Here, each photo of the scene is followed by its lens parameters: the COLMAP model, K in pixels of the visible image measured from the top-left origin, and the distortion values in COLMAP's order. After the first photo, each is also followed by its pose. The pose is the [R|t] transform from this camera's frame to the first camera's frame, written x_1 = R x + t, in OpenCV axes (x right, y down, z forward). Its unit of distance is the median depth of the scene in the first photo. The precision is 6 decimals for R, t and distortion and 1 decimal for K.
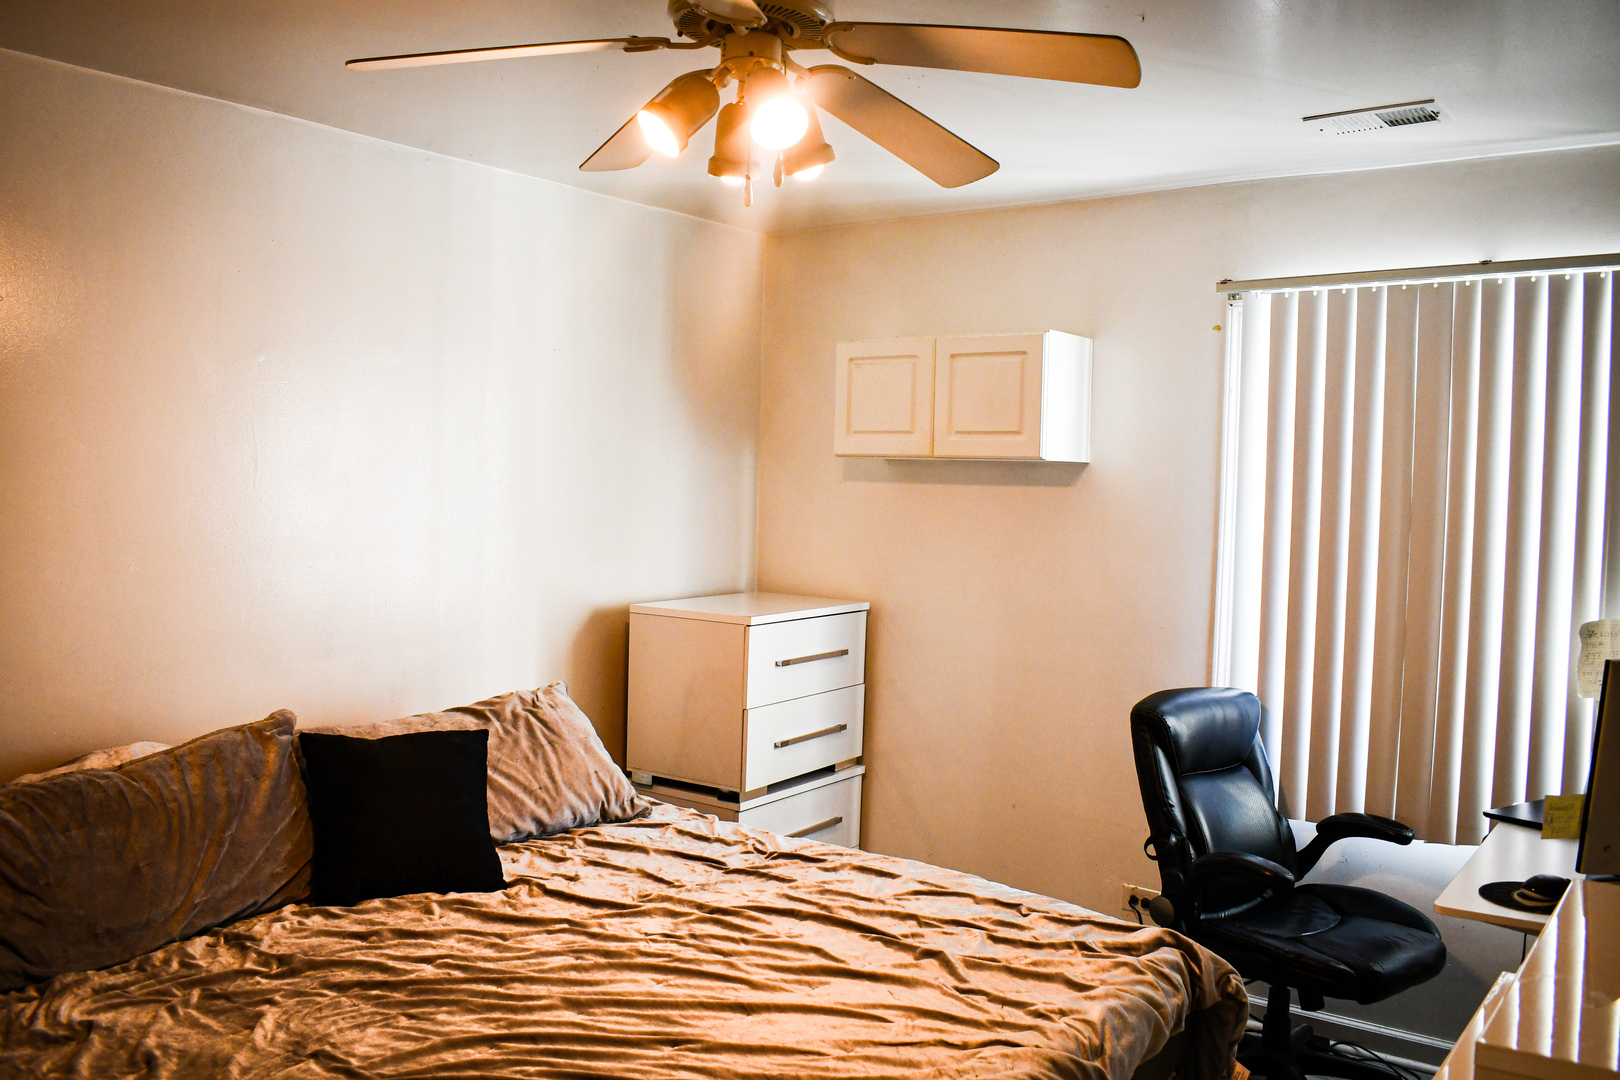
lens RADIAL K [[1339.0, 0, 809.6], [0, 1339.0, 539.2], [0, 0, 1]] dist [-0.092098, -0.018009]
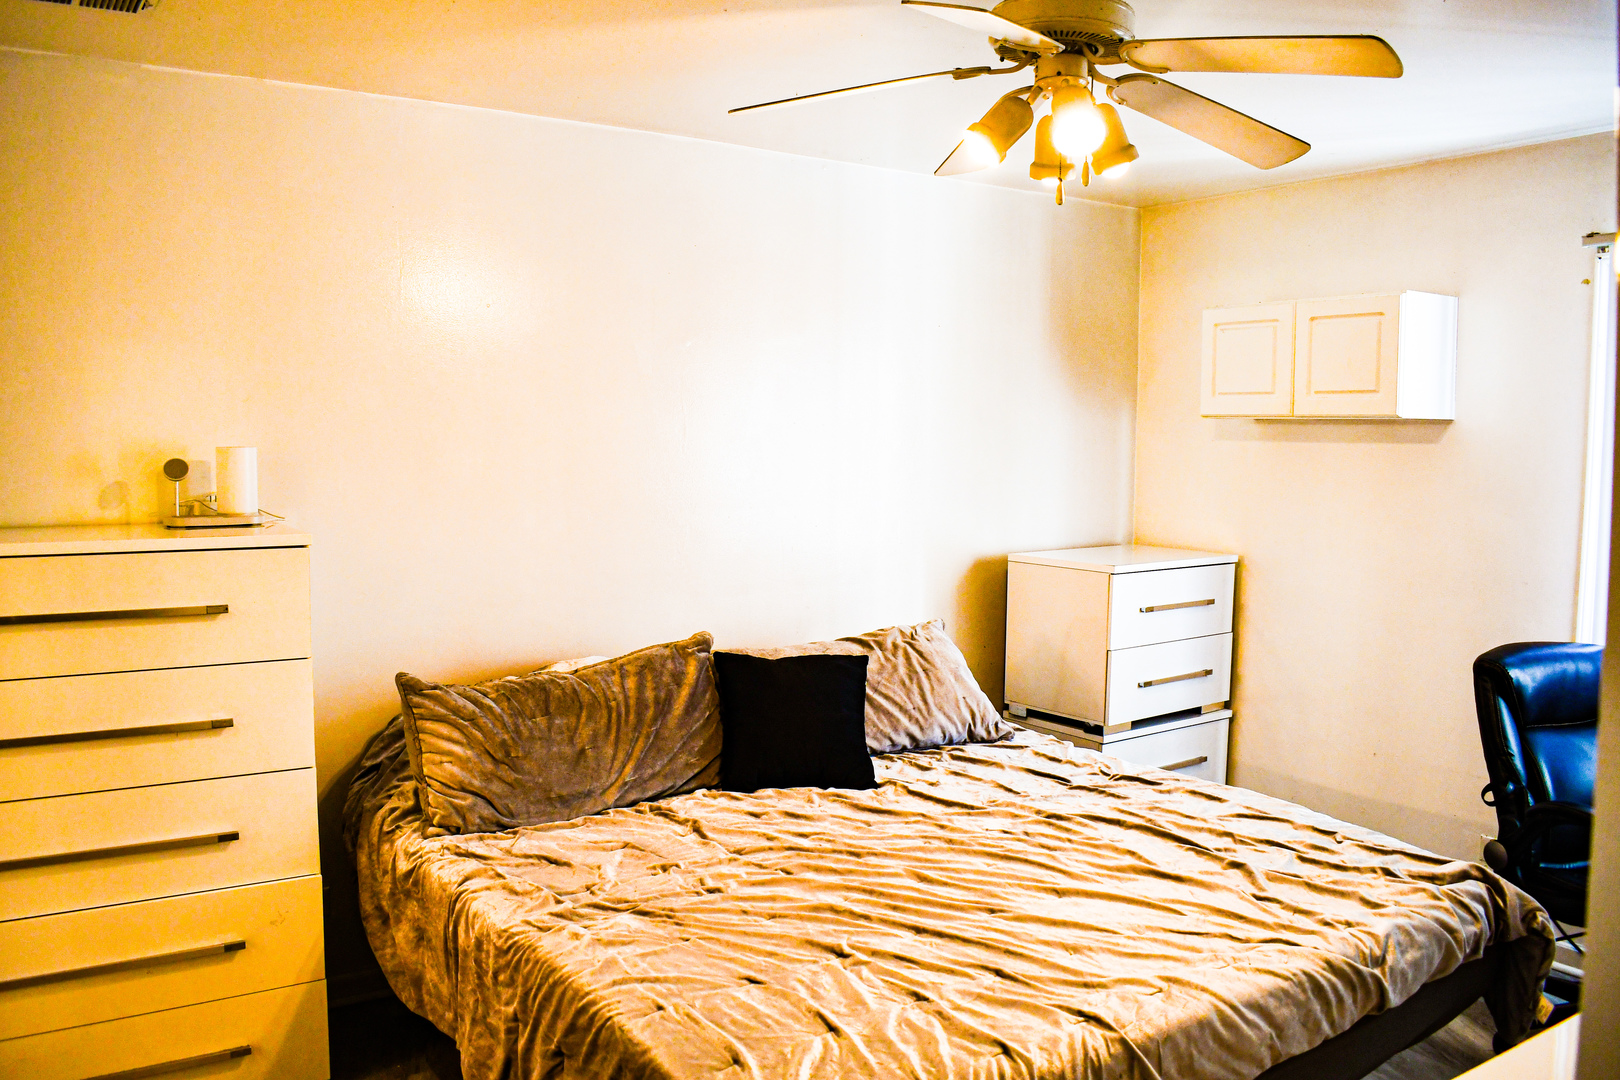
lens RADIAL K [[1293.0, 0, 805.9], [0, 1293.0, 540.3], [0, 0, 1]] dist [-0.069353, -0.006765]
pose [[0.947075, 0.011215, -0.320815, 0.081174], [-0.000918, 0.999480, 0.032229, 0.005640], [0.321010, -0.030229, 0.946593, -0.109977]]
